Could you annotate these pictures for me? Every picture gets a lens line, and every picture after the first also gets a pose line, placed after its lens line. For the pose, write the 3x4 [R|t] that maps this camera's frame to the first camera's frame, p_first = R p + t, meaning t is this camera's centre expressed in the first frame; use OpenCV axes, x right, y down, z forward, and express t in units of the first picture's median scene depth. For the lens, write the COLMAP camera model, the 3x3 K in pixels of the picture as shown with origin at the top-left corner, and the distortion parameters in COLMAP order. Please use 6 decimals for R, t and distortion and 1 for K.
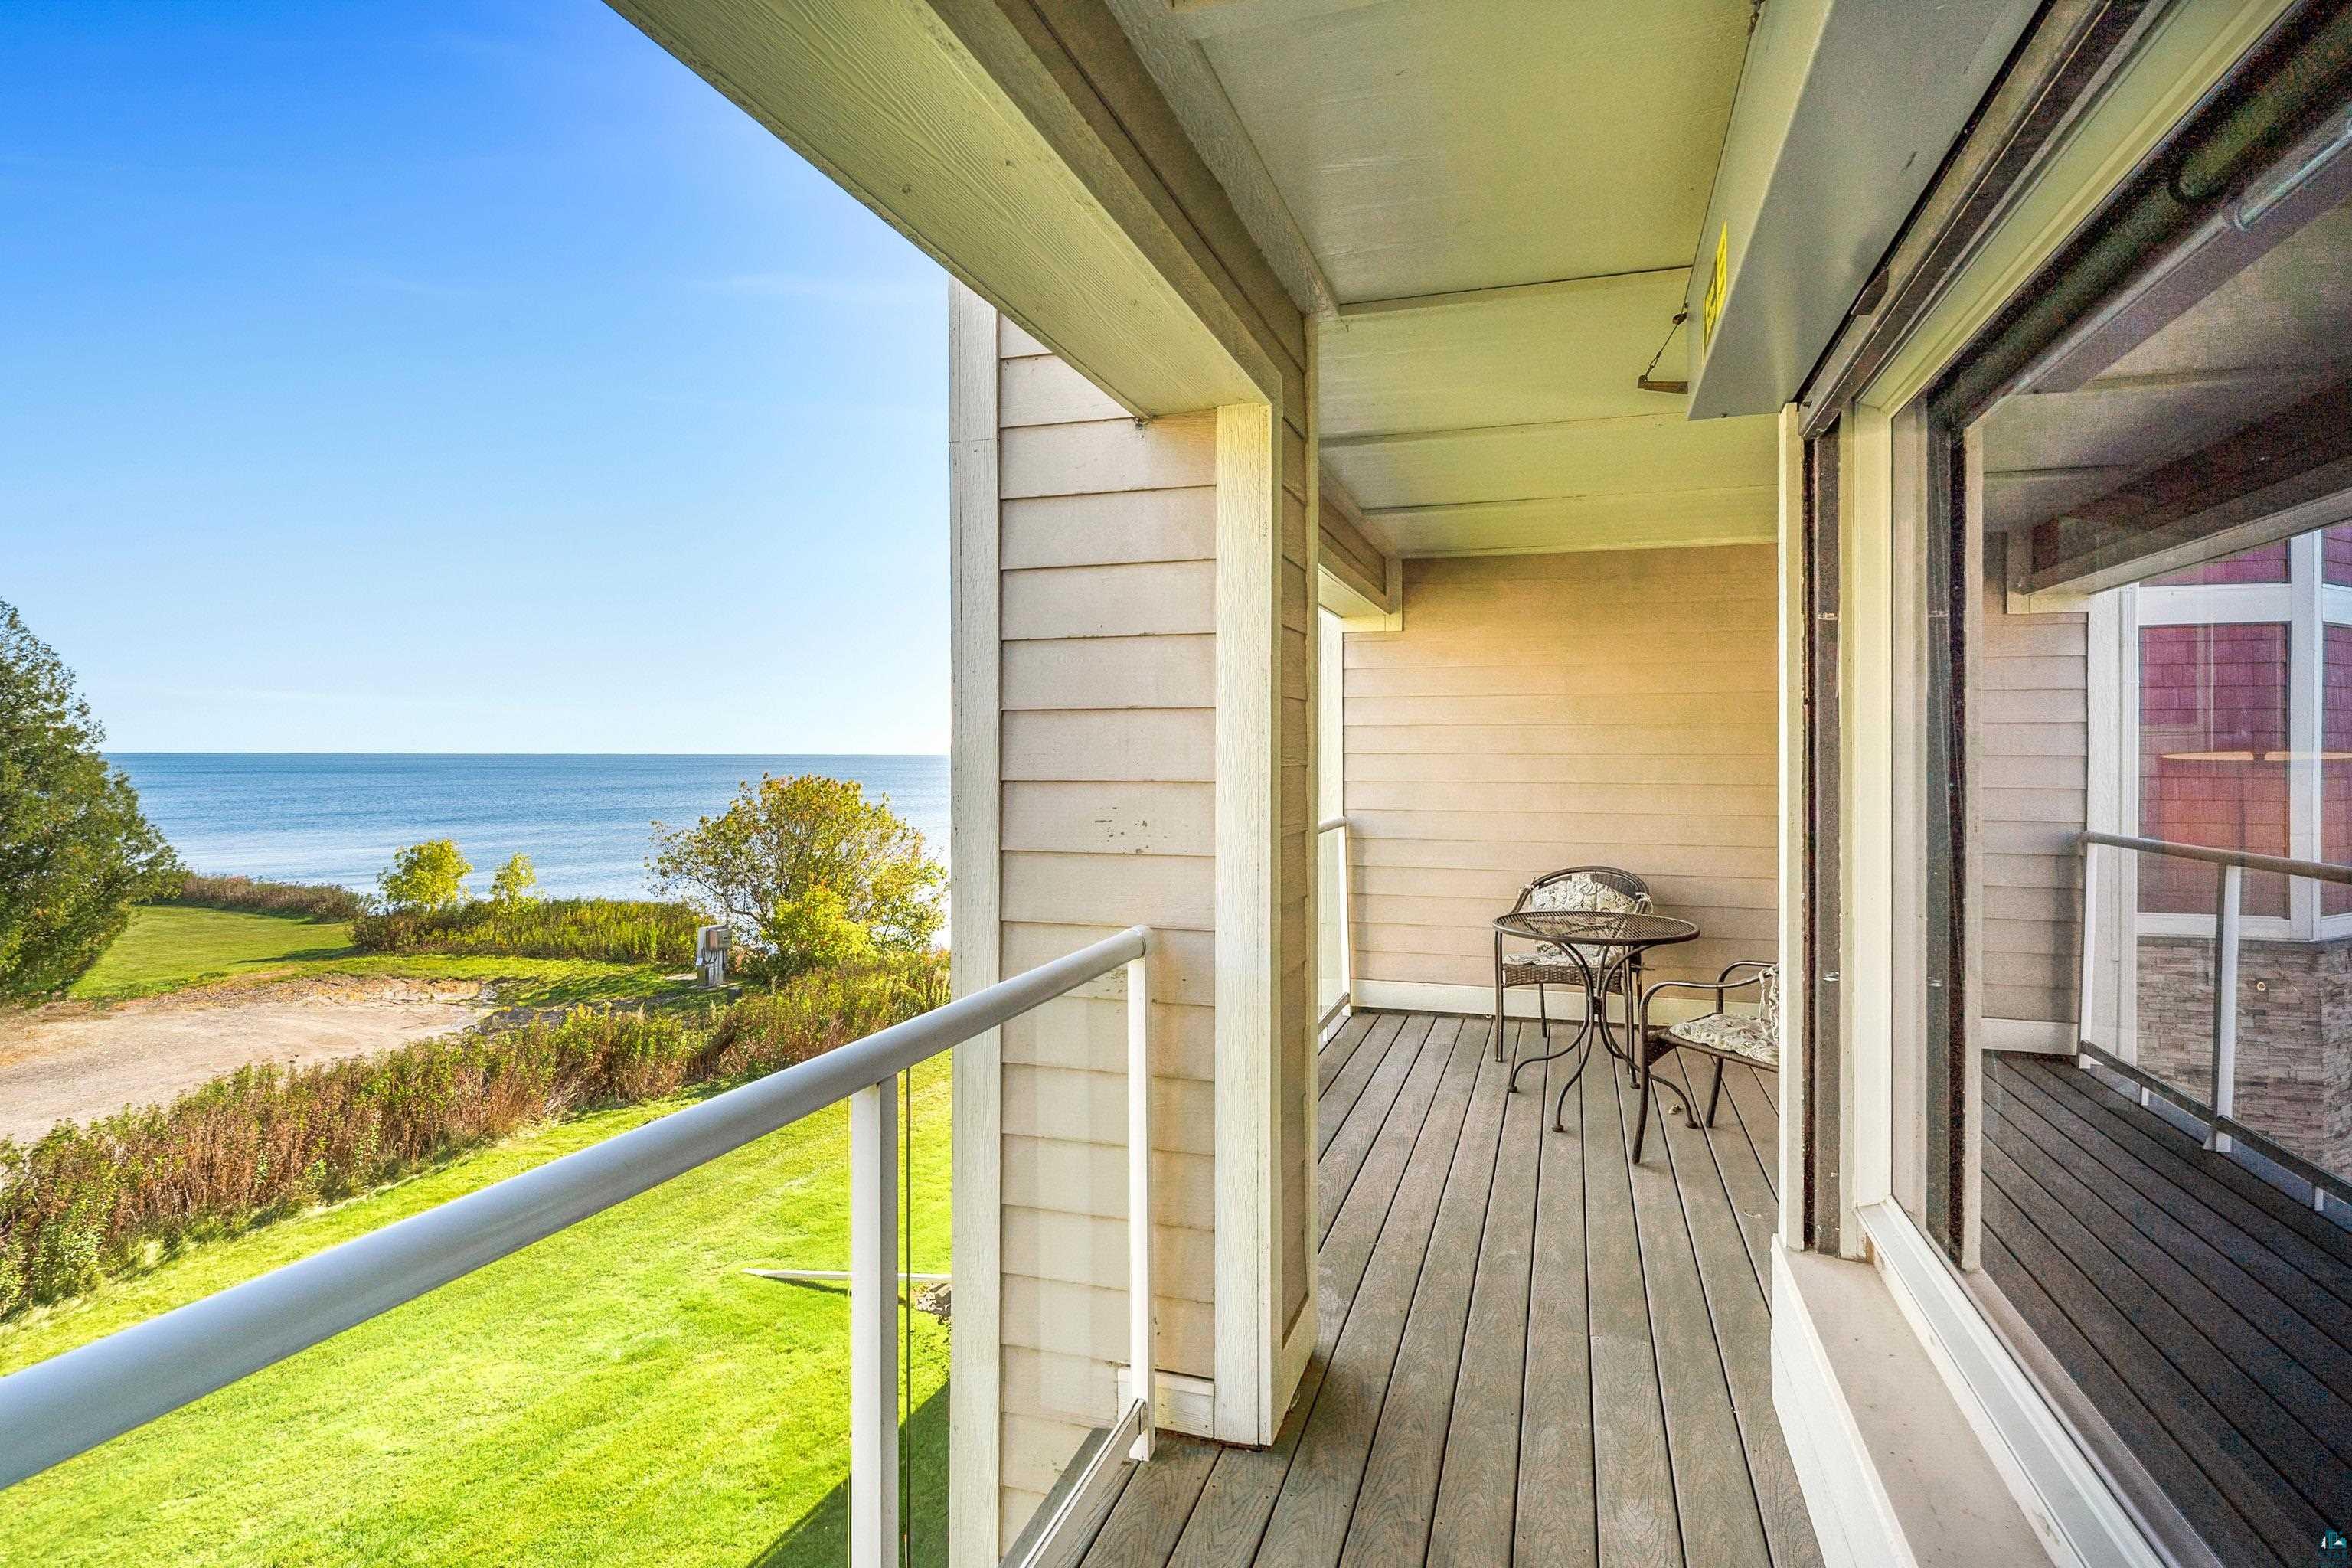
lens RADIAL K [[1184.6, 0, 1191.6], [0, 1184.6, 754.6], [0, 0, 1]] dist [-0.003095, 0.000424]
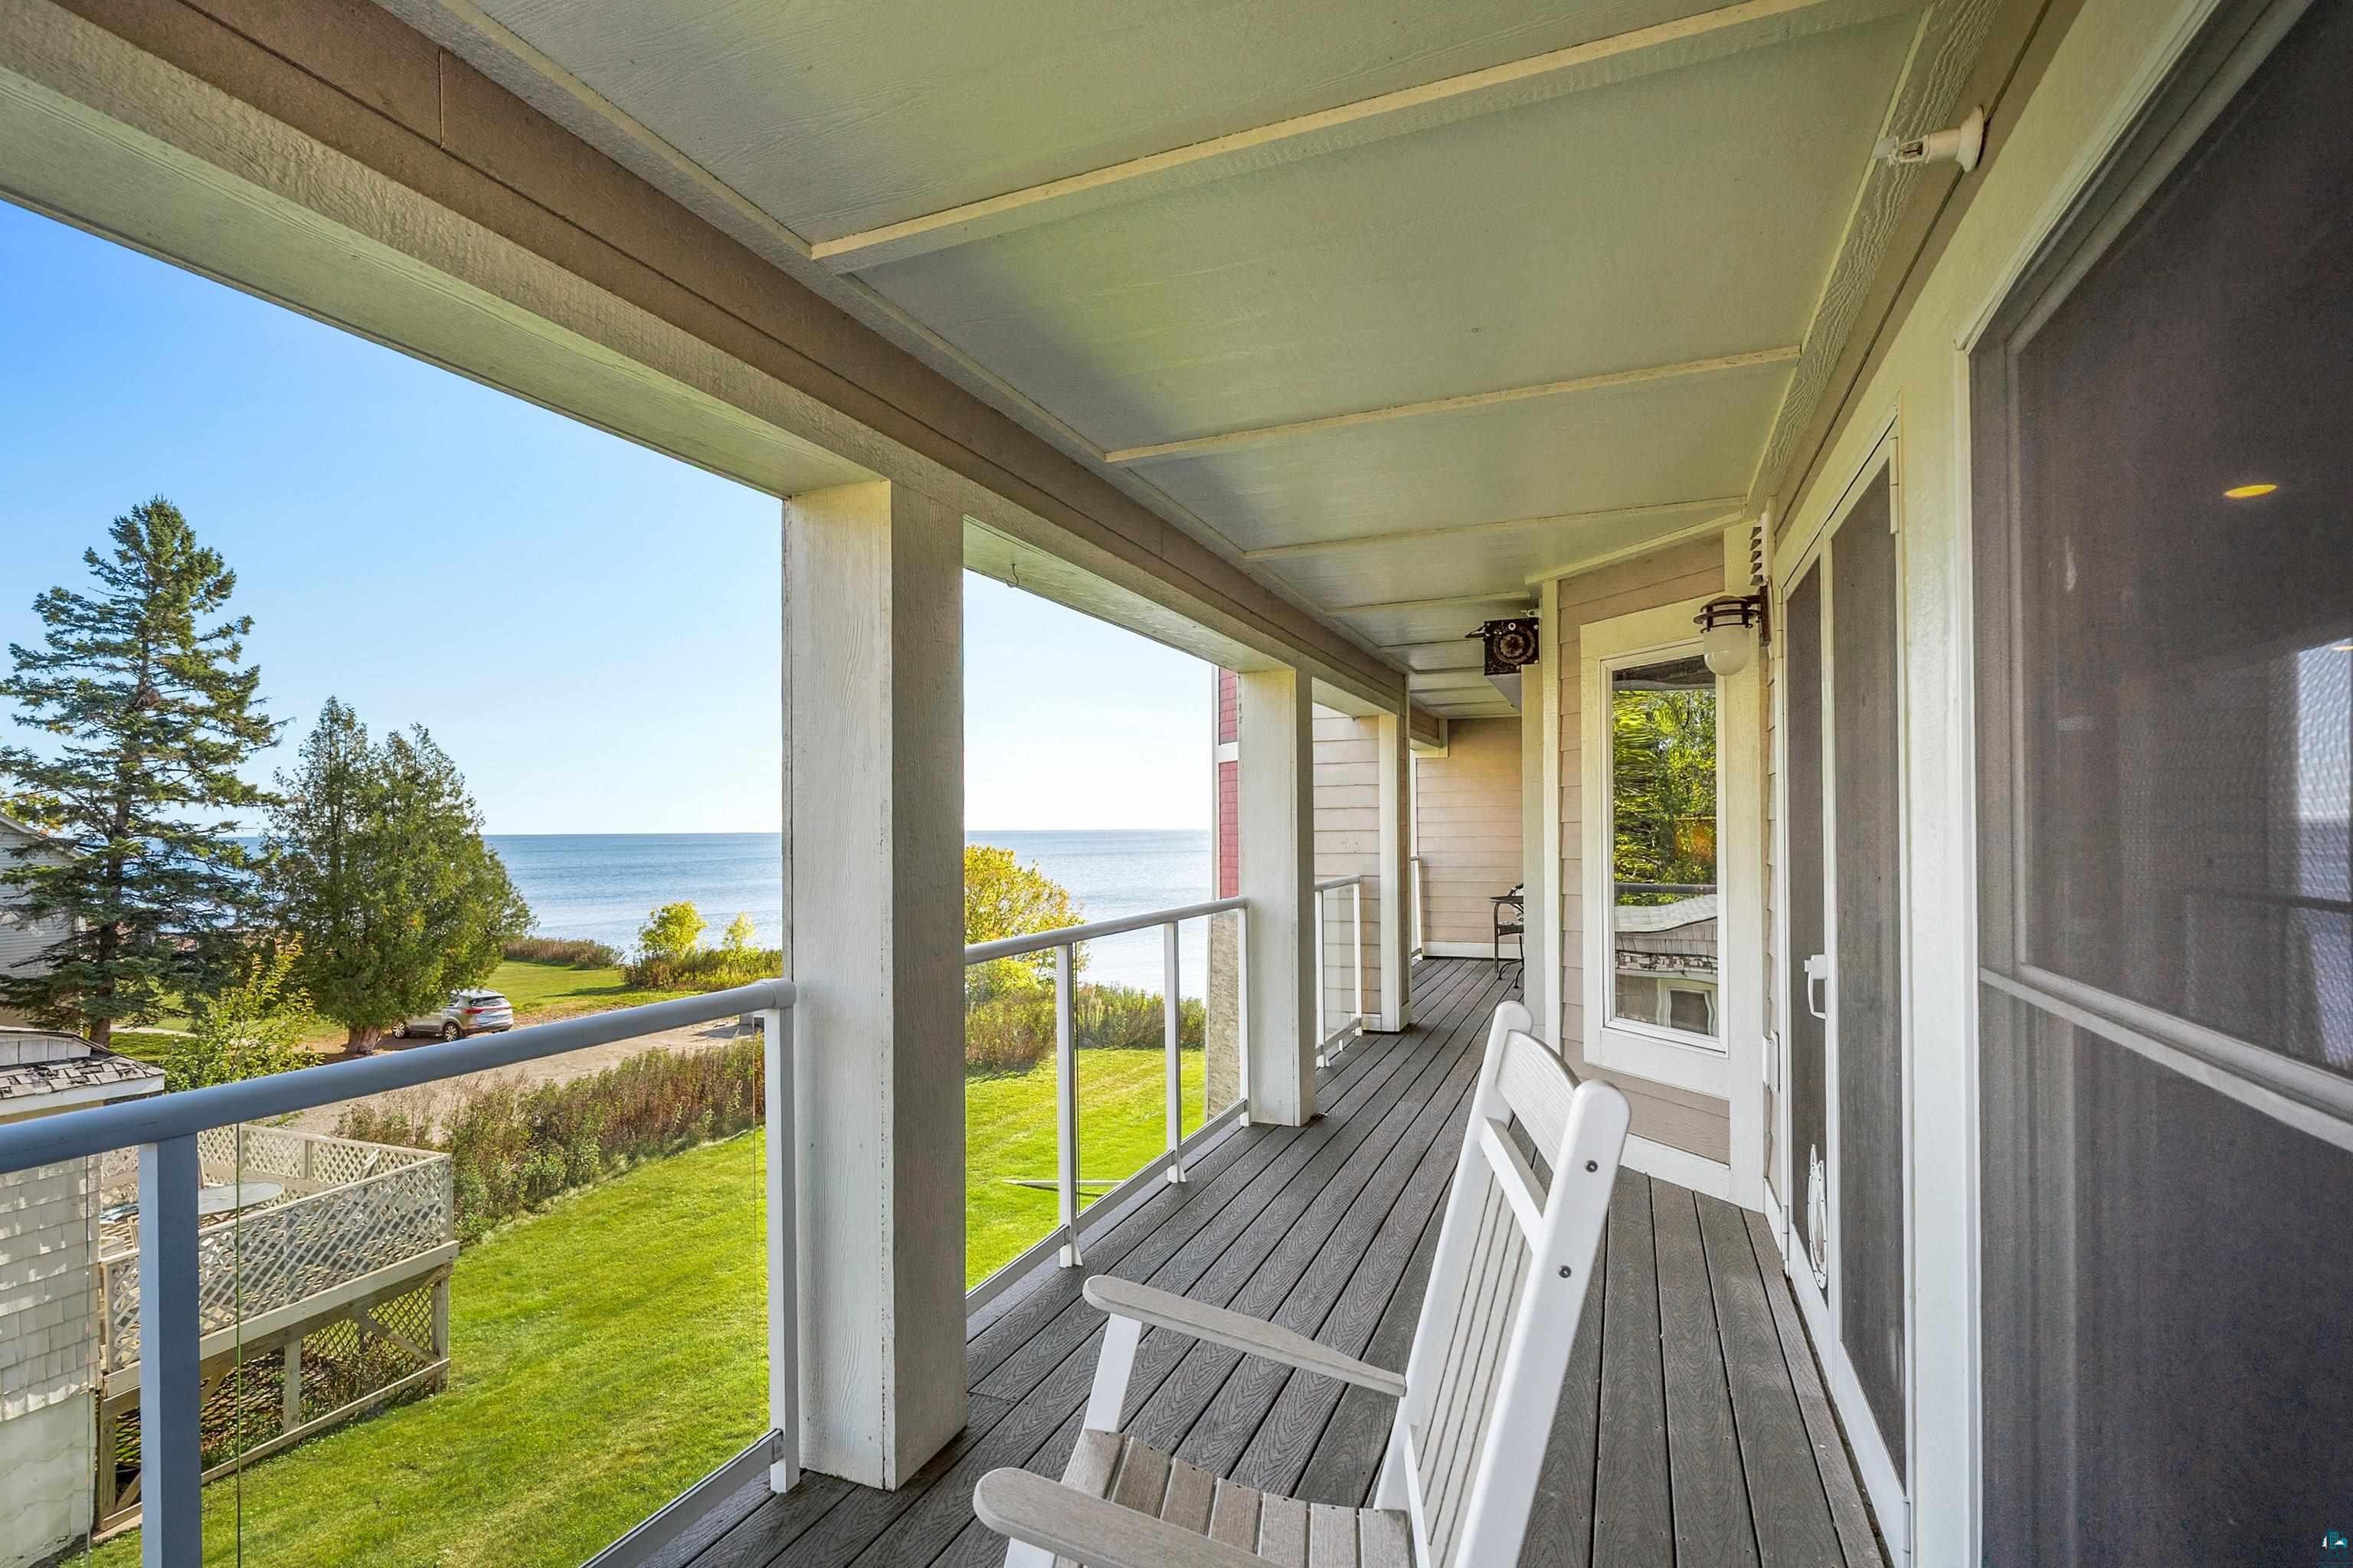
lens RADIAL K [[1081.1, 0, 1179.7], [0, 1081.1, 813.5], [0, 0, 1]] dist [0.001898, 0.000304]
pose [[0.996438, -0.013146, -0.083295, -0.040394], [0.012071, 0.999837, -0.013398, 0.001549], [0.083458, 0.012345, 0.996435, -0.291183]]
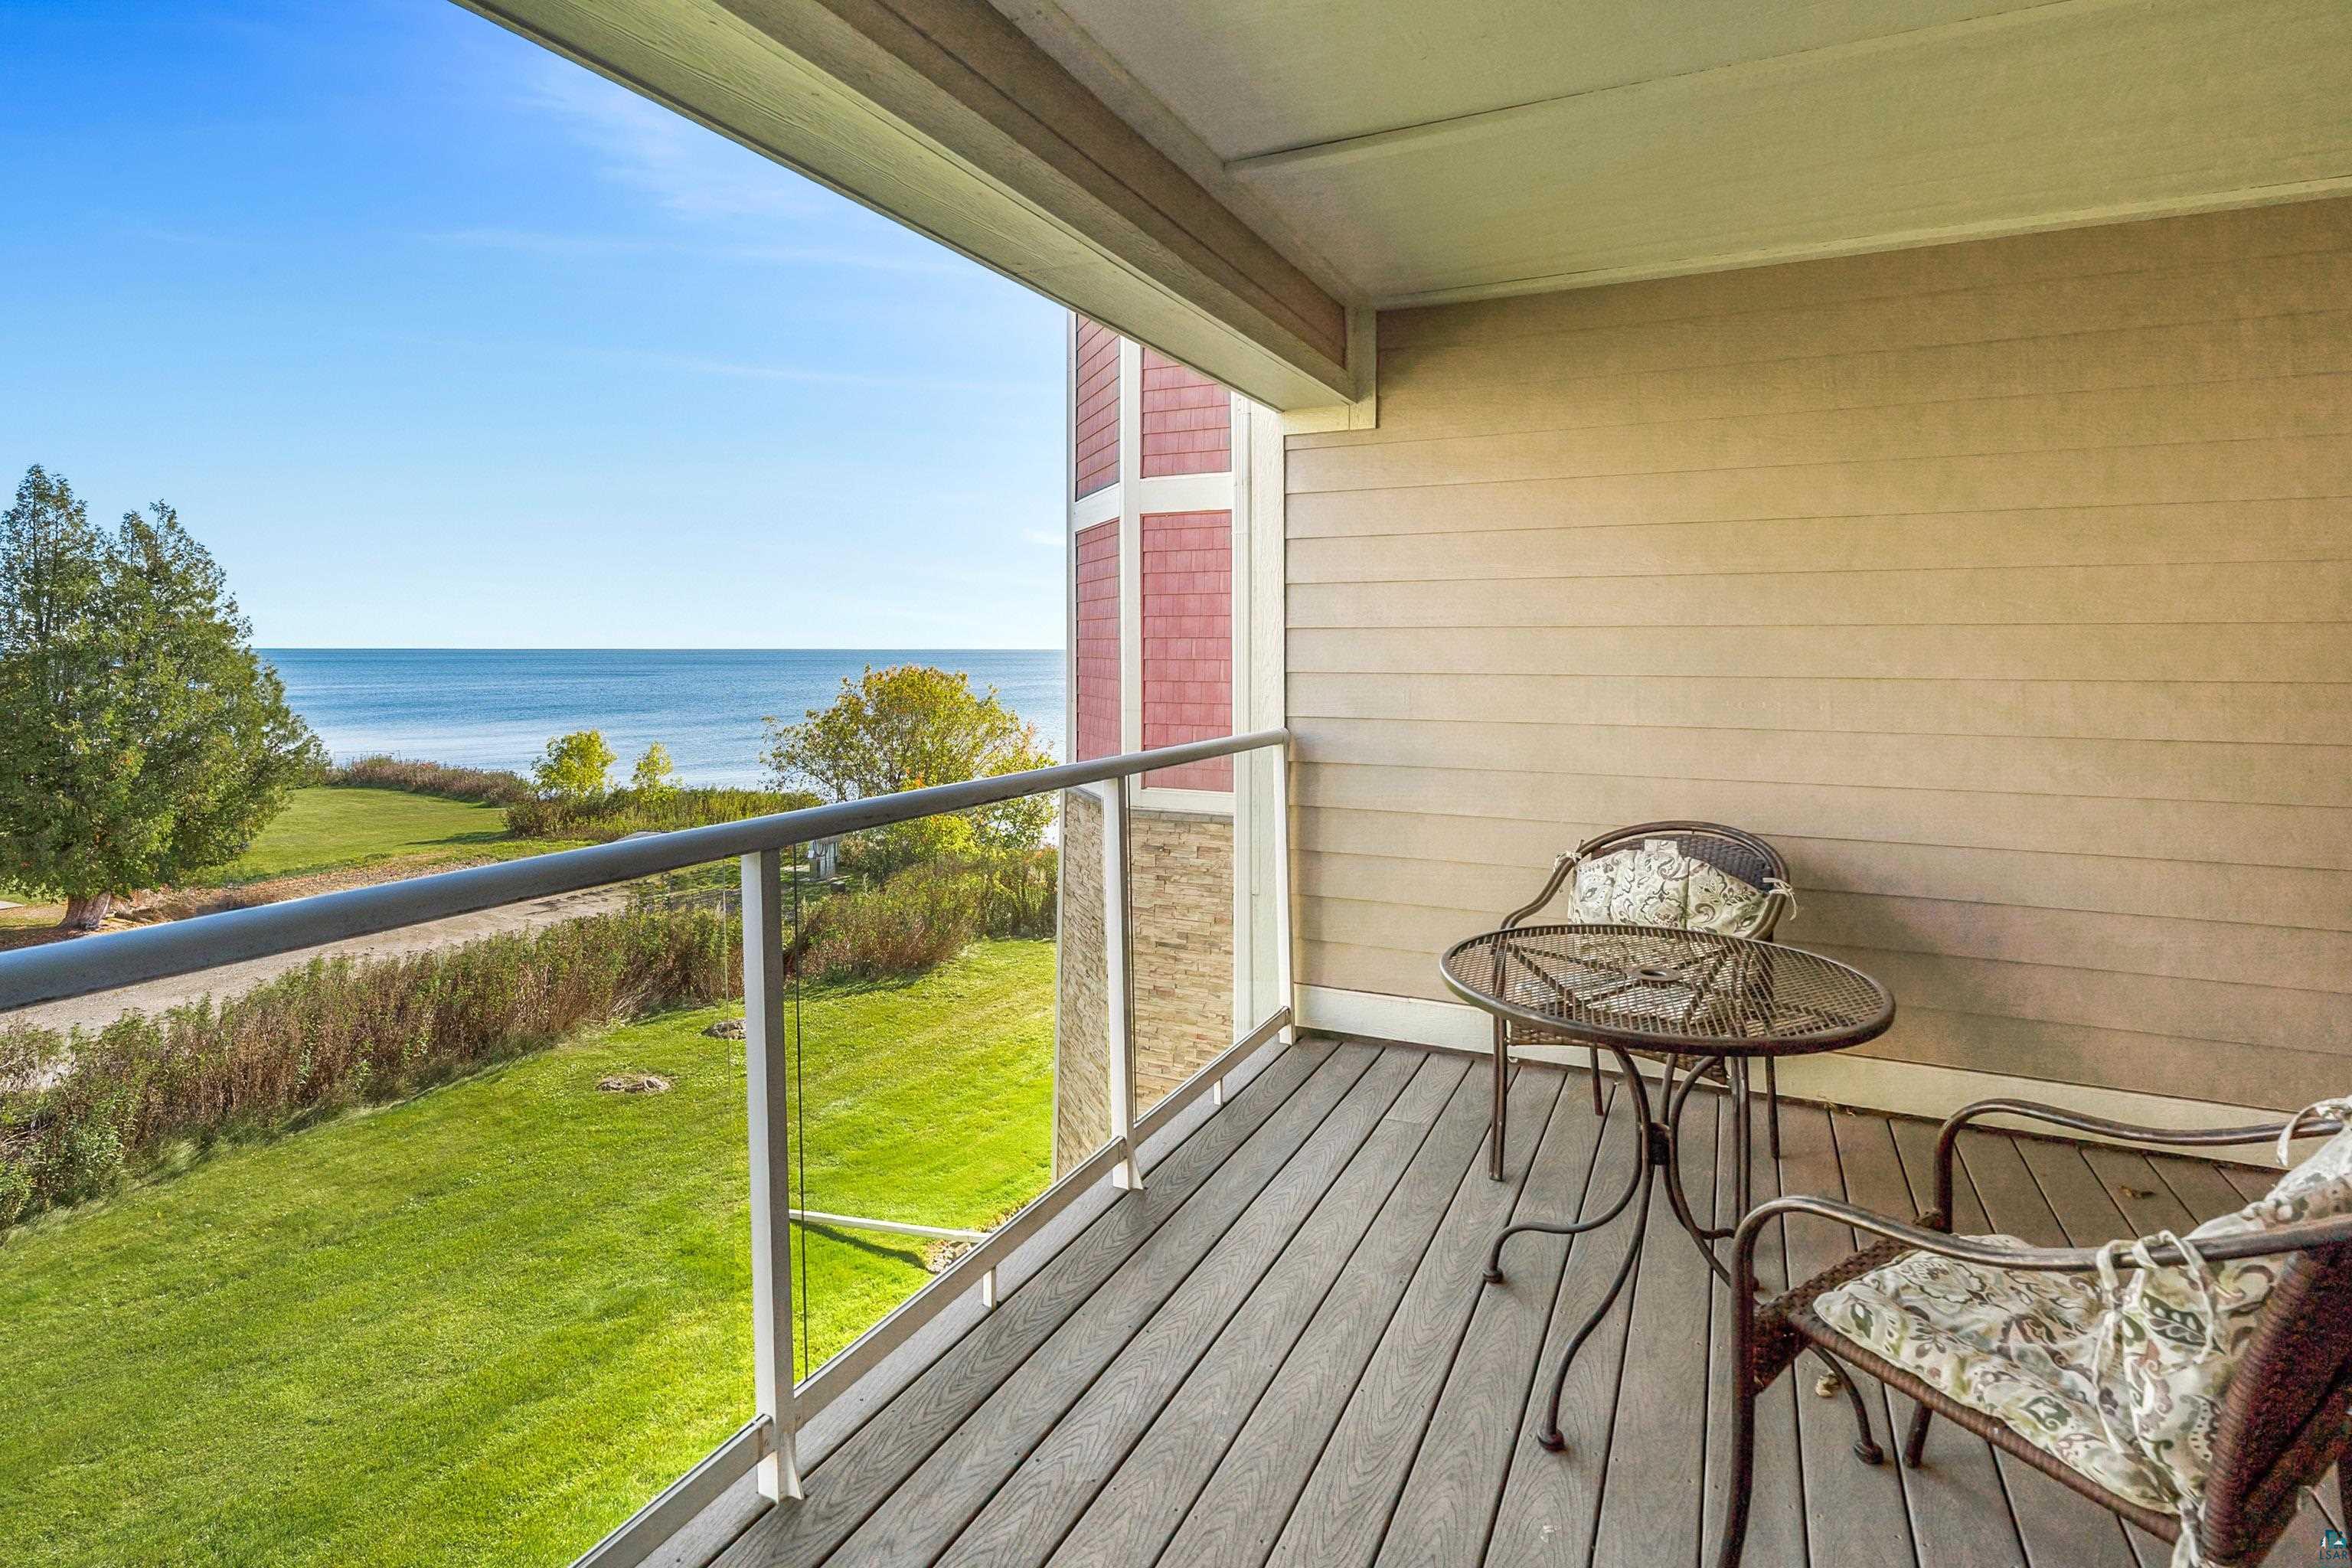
lens RADIAL K [[1170.4, 0, 1176.8], [0, 1170.4, 680.2], [0, 0, 1]] dist [-0.001615, -0.000907]
pose [[0.990635, 0.001567, -0.136527, 0.059963], [0.002104, 0.999640, 0.026743, 0.003820], [0.136520, -0.026780, 0.990275, 0.143909]]
